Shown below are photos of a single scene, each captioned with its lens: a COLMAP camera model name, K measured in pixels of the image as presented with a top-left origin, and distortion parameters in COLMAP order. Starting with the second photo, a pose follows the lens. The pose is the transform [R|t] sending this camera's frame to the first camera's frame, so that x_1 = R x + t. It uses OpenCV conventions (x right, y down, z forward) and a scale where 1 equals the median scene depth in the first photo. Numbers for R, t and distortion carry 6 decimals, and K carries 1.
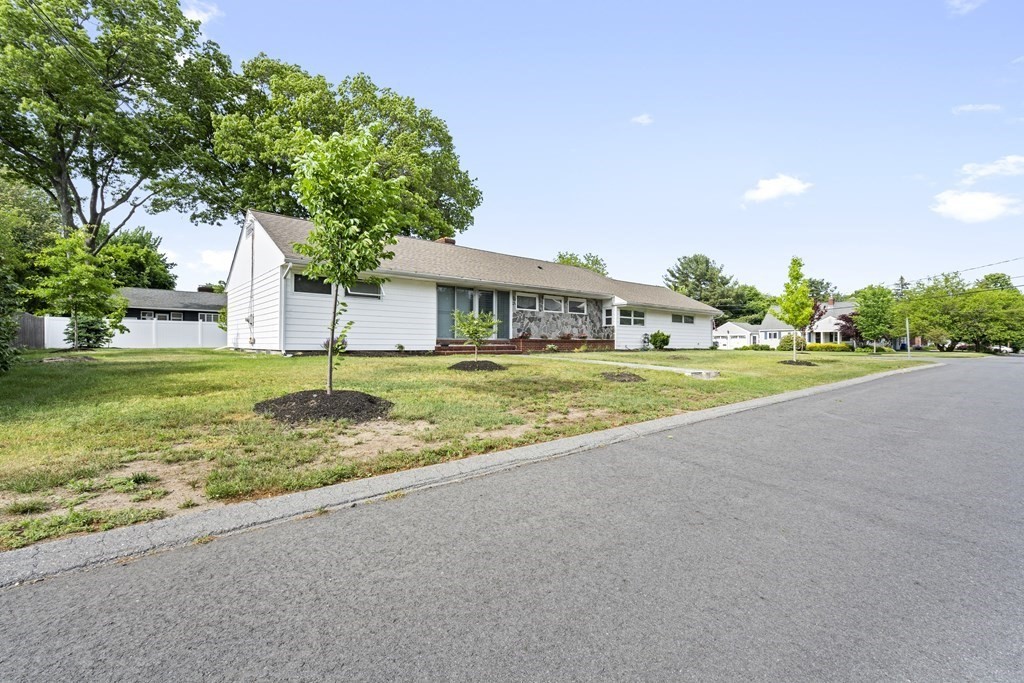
lens RADIAL K [[463.1, 0, 513.2], [0, 463.1, 333.6], [0, 0, 1]] dist [-0.004710, 0.002089]
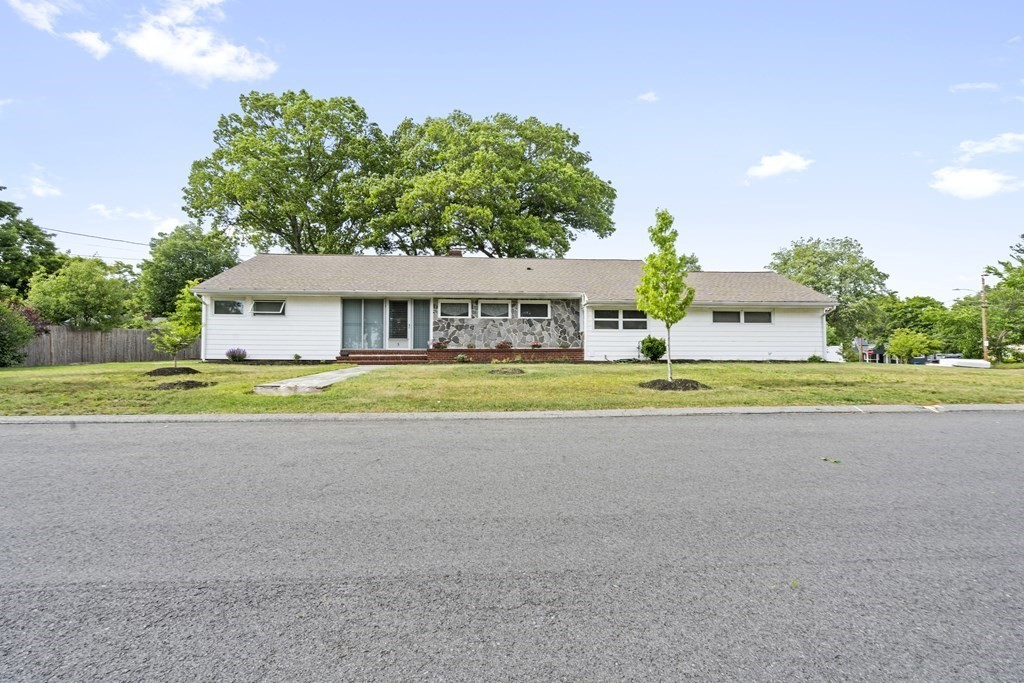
lens RADIAL K [[463.1, 0, 511.1], [0, 463.1, 345.1], [0, 0, 1]] dist [-0.004710, 0.002089]
pose [[0.793659, -0.019263, -0.608057, 0.677174], [0.014995, 0.999814, -0.012102, 0.017224], [0.608177, 0.000487, 0.793801, 0.328342]]
